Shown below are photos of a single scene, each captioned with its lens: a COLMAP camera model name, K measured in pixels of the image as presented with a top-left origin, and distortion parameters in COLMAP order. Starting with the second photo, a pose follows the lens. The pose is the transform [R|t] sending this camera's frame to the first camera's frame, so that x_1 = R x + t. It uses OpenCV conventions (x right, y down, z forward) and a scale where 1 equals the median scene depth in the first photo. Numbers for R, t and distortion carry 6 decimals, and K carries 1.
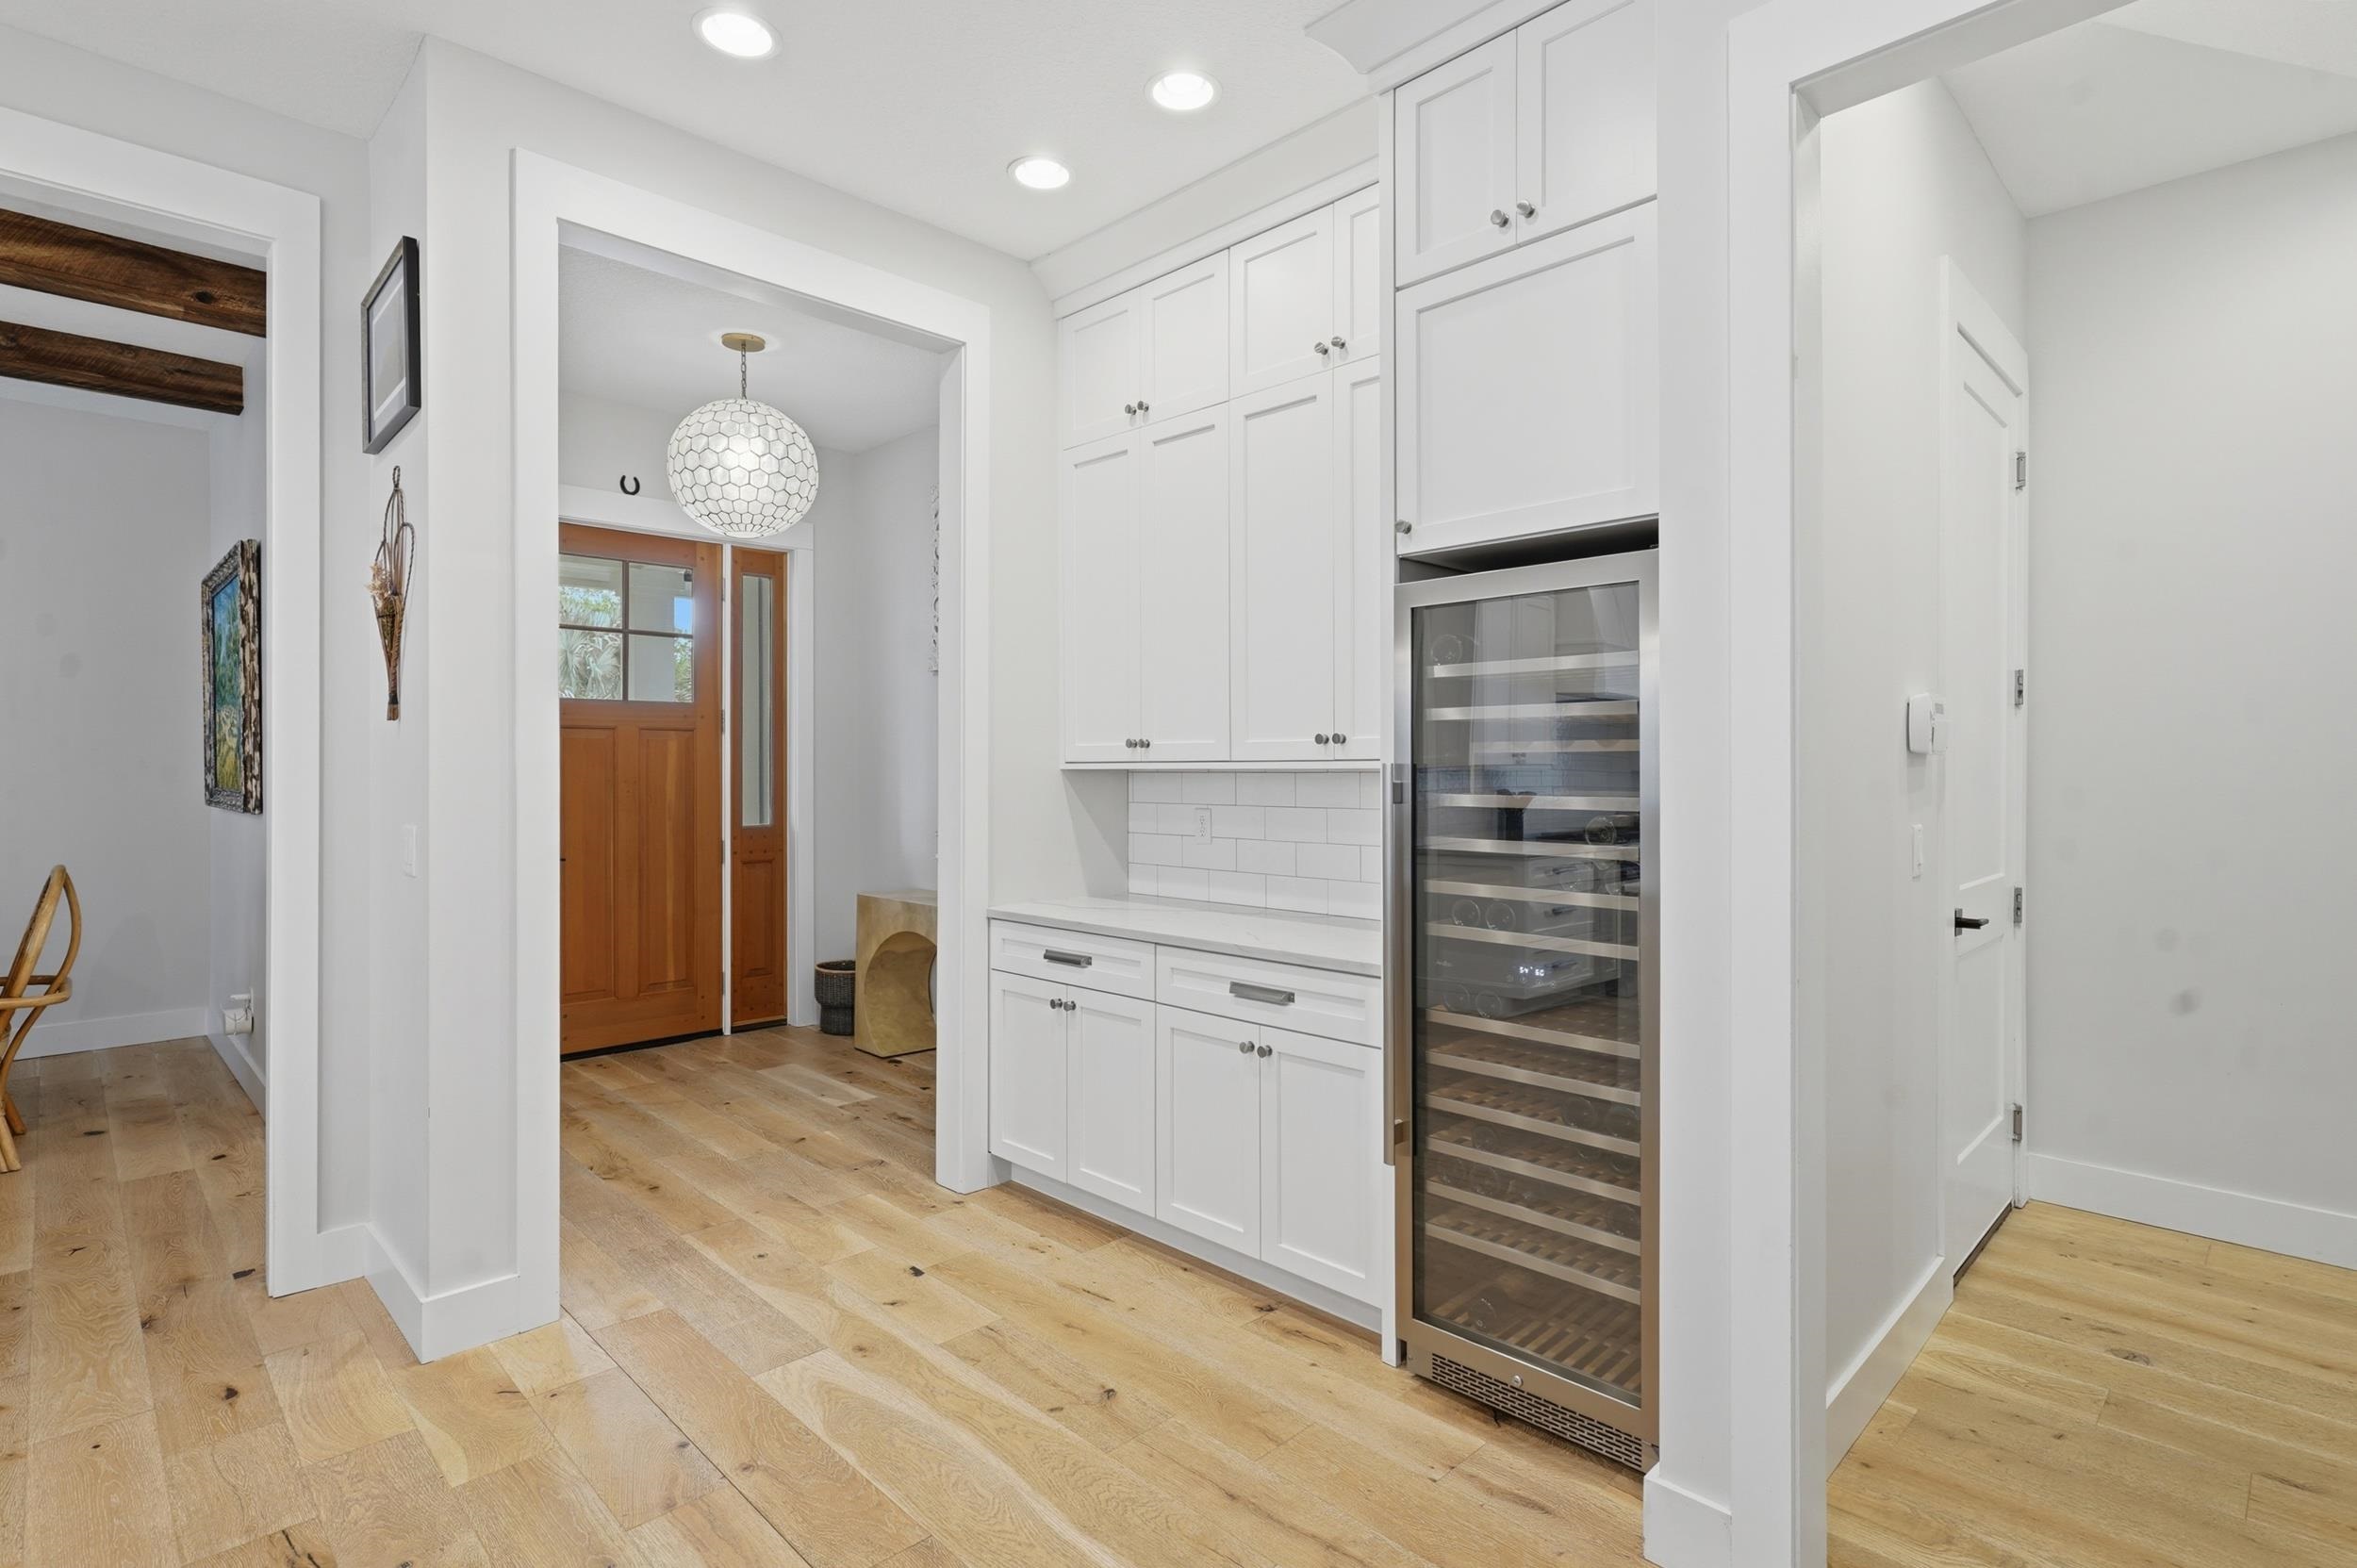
lens RADIAL K [[1141.4, 0, 1176.2], [0, 1141.4, 783.8], [0, 0, 1]] dist [-0.002467, -0.000106]
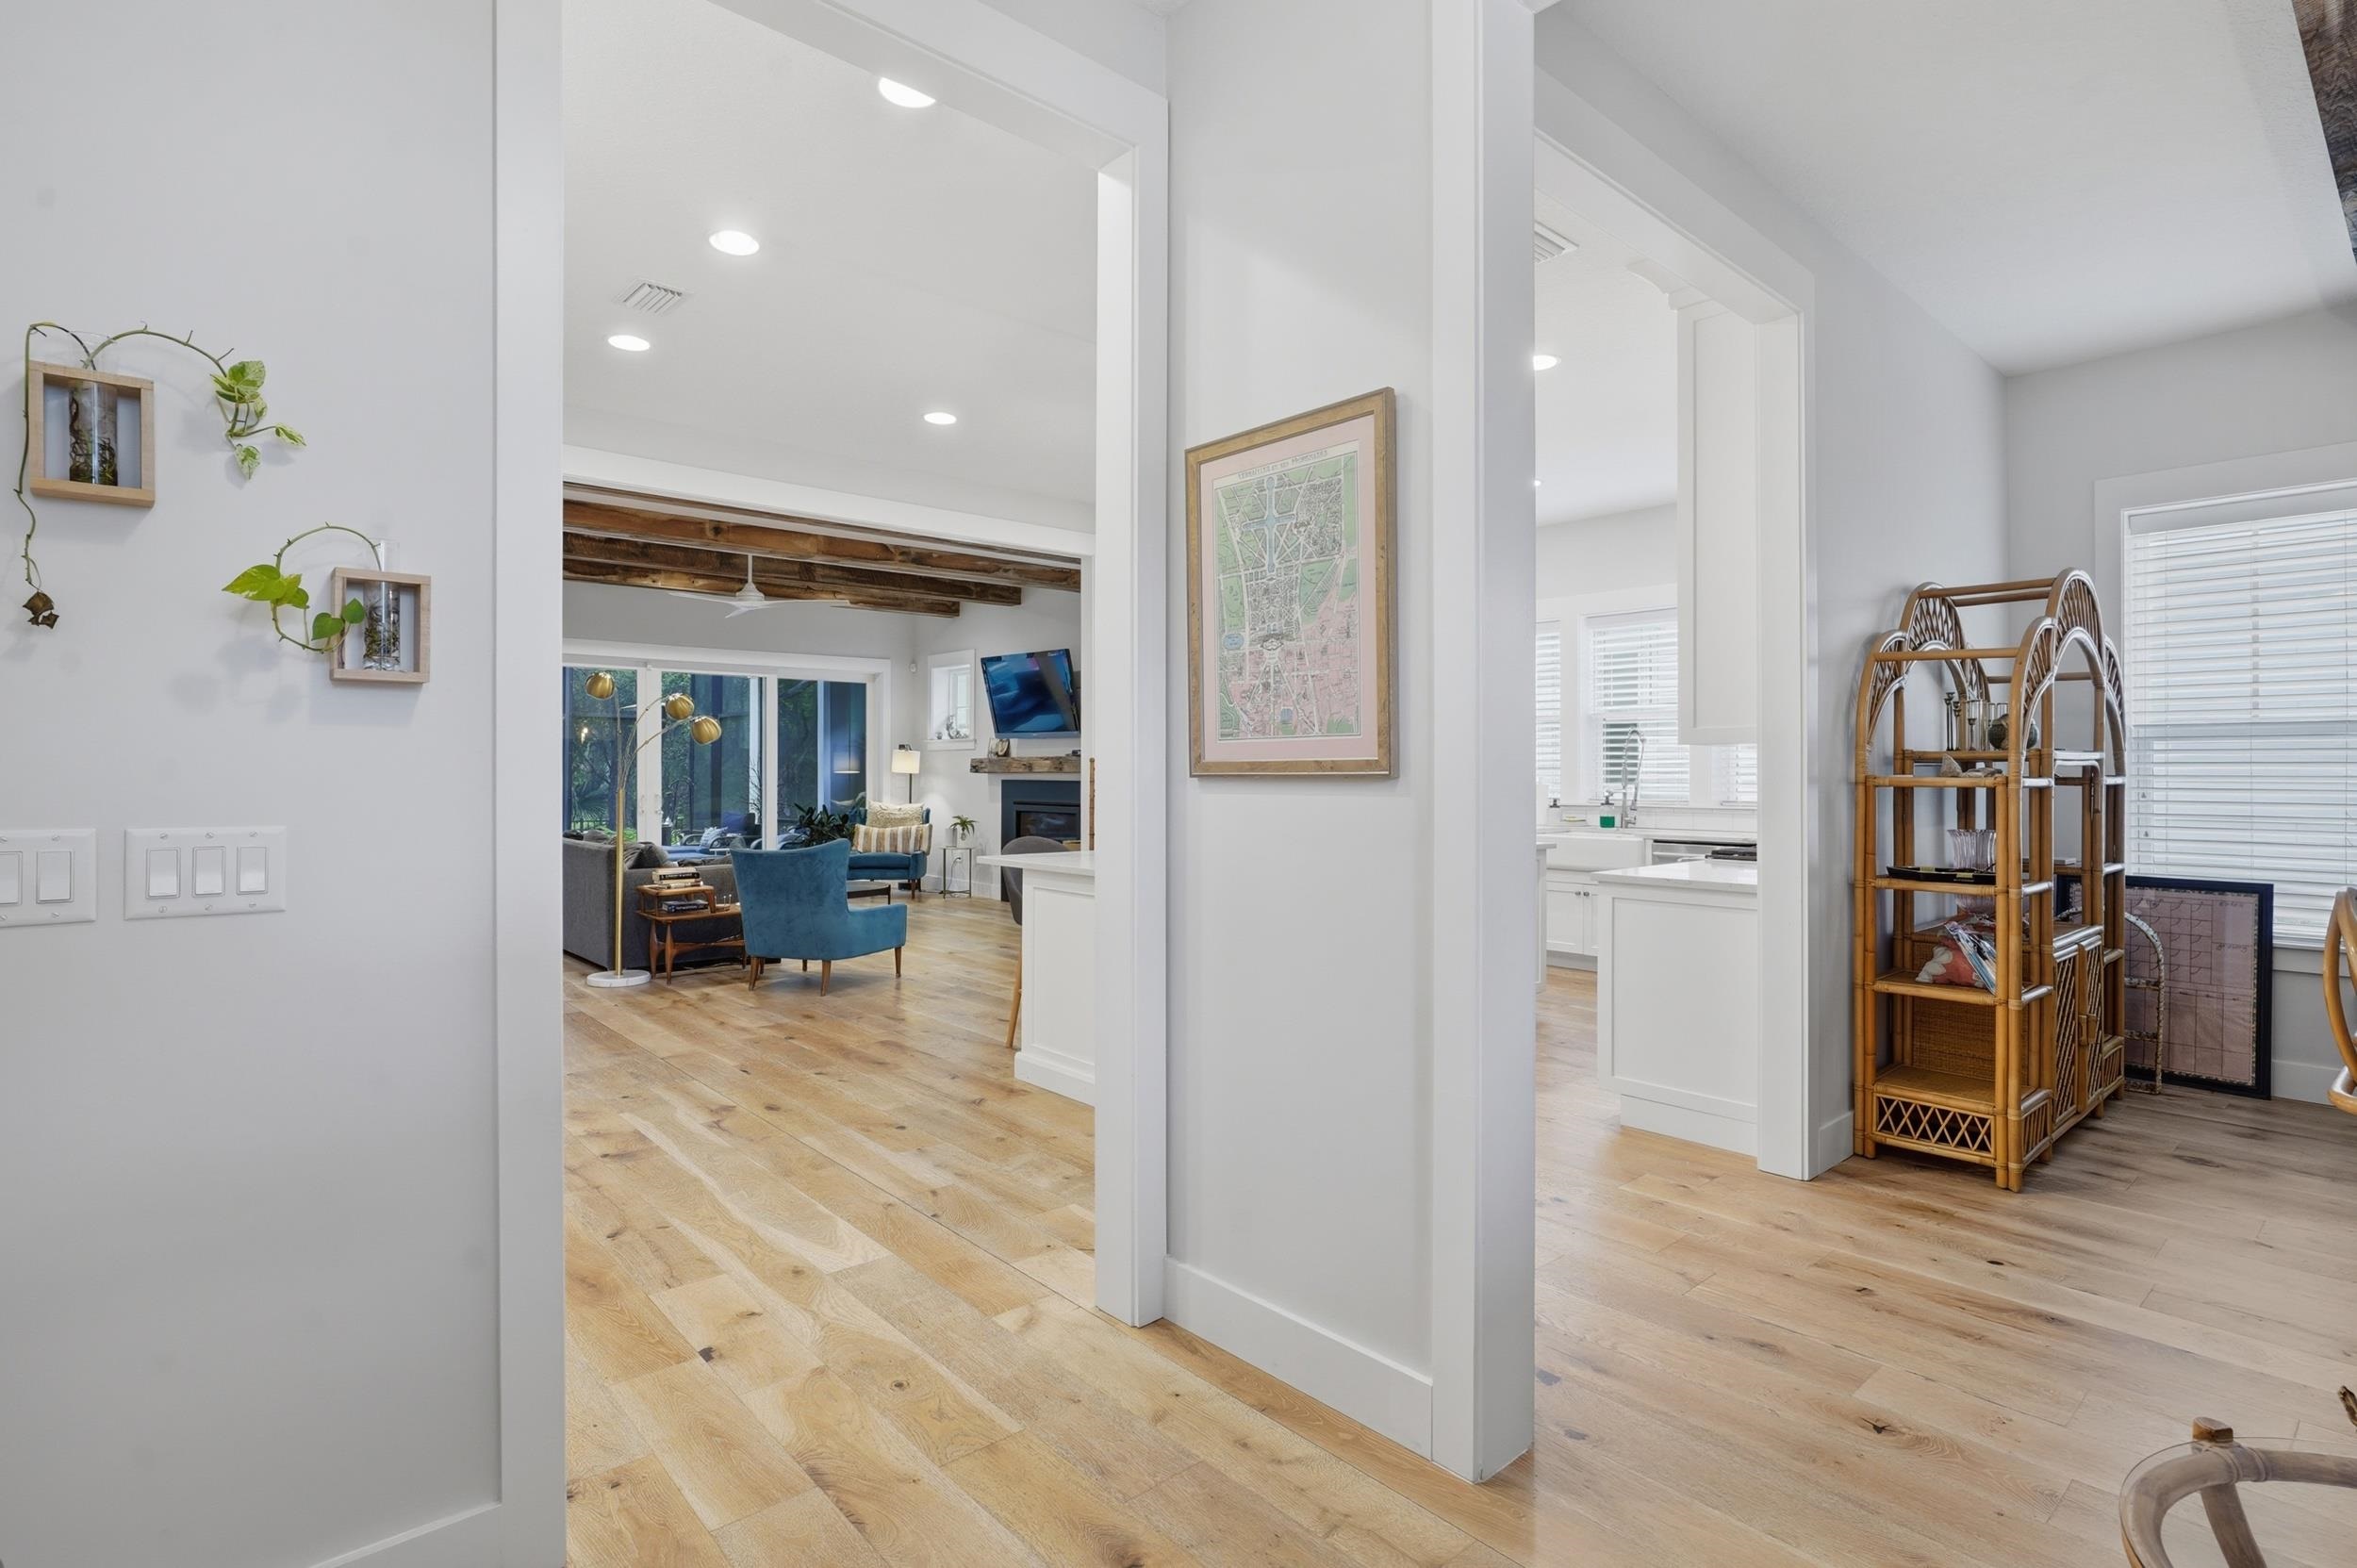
lens RADIAL K [[1141.4, 0, 1177.3], [0, 1141.4, 772.2], [0, 0, 1]] dist [-0.002467, -0.000106]
pose [[-0.998320, -0.000614, 0.057945, -0.667037], [-0.000106, 0.999962, 0.008763, 0.009131], [-0.057948, 0.008742, -0.998281, 1.960549]]
